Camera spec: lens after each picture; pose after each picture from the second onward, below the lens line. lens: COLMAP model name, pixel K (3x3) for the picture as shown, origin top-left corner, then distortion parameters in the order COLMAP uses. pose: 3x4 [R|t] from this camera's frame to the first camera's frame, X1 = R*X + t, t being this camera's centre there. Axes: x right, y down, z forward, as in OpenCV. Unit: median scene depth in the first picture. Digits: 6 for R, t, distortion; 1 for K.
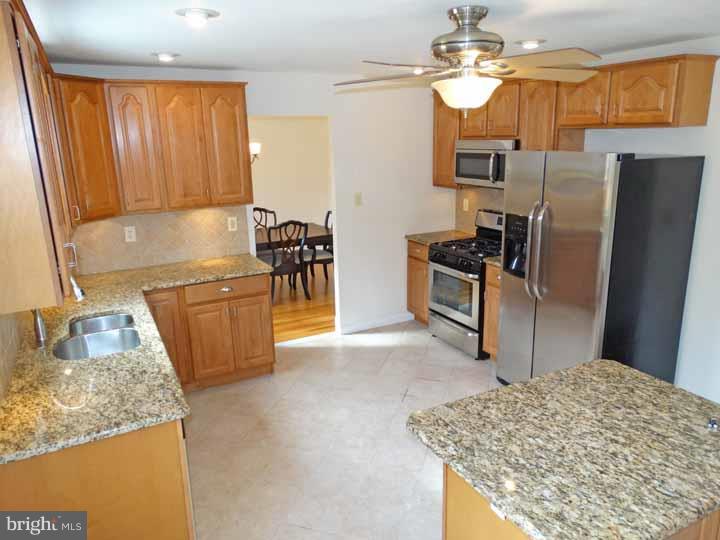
lens RADIAL K [[524.5, 0, 362.8], [0, 524.5, 270.6], [0, 0, 1]] dist [0.007074, -0.003147]
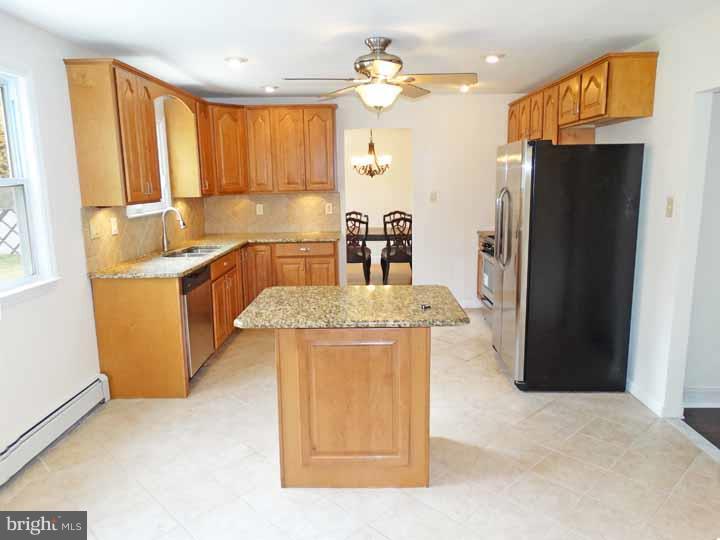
lens RADIAL K [[523.4, 0, 360.0], [0, 523.4, 270.0], [0, 0, 1]] dist [0.006968, -0.000971]
pose [[0.878549, 0.095579, -0.467991, 0.694745], [-0.126502, 0.991348, -0.035014, 0.156757], [0.460596, 0.089964, 0.883039, -0.205517]]
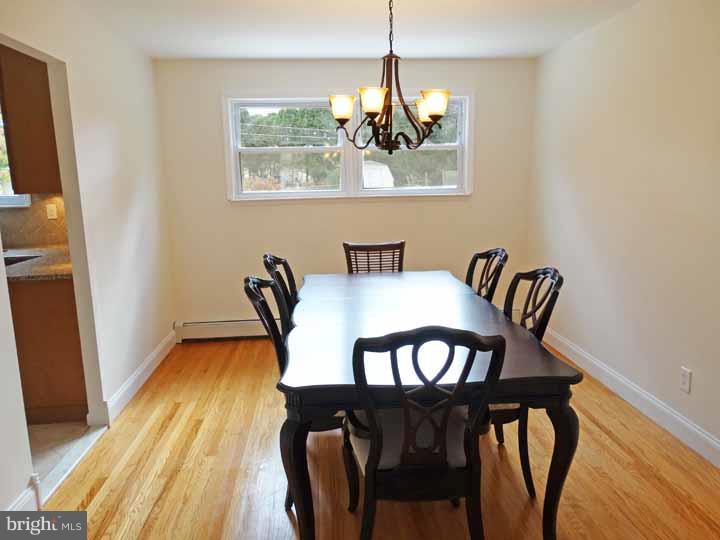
lens RADIAL K [[523.4, 0, 360.0], [0, 523.4, 270.0], [0, 0, 1]] dist [0.006968, -0.000971]
pose [[0.920069, 0.081431, -0.383200, -0.144578], [-0.102946, 0.994037, -0.035940, -0.212663], [0.377989, 0.072516, 0.922966, 1.441913]]
